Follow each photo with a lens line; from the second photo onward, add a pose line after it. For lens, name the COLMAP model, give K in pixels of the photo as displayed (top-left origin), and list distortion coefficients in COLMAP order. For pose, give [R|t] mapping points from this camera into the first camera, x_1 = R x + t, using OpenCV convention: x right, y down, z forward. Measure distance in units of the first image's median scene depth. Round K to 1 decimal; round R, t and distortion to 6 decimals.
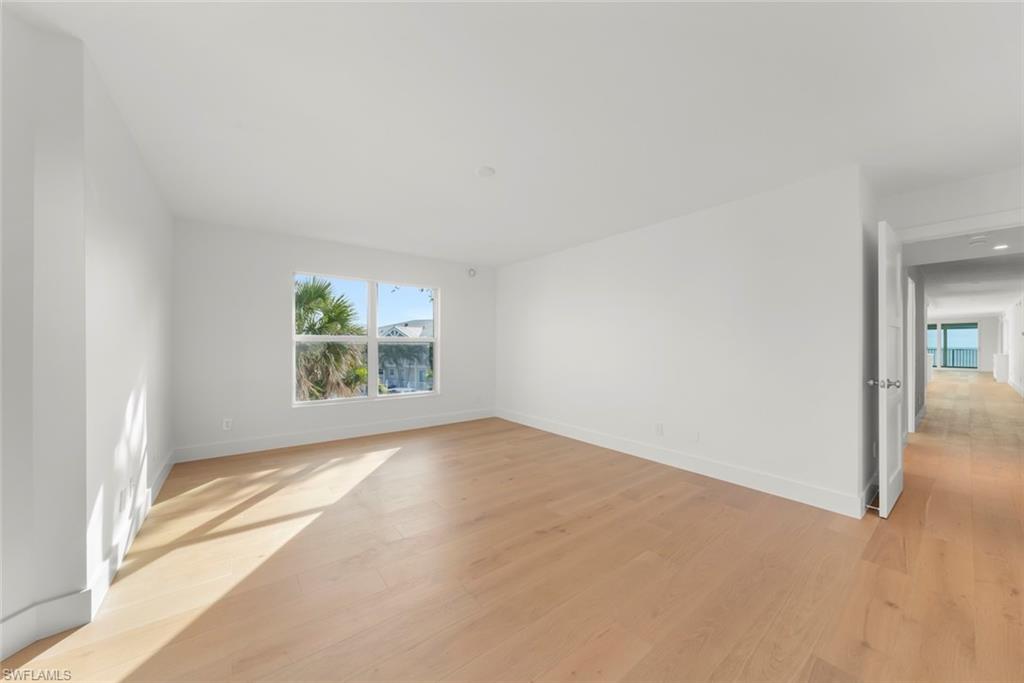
lens RADIAL K [[356.4, 0, 512.9], [0, 356.4, 344.8], [0, 0, 1]] dist [-0.044188, 0.009669]
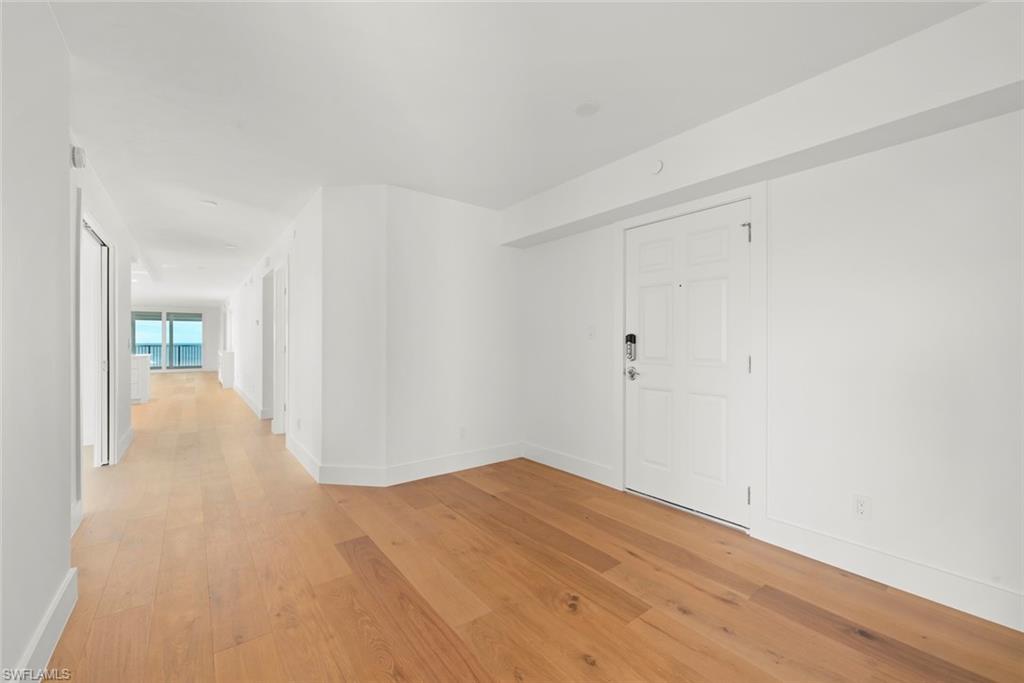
lens RADIAL K [[426.1, 0, 512.0], [0, 426.1, 341.5], [0, 0, 1]] dist [-0.000781, -0.000144]
pose [[-0.004210, -0.002341, 0.999988, 0.299265], [-0.000843, 0.999997, 0.002337, 0.001061], [-0.999991, -0.000833, -0.004212, 0.227065]]
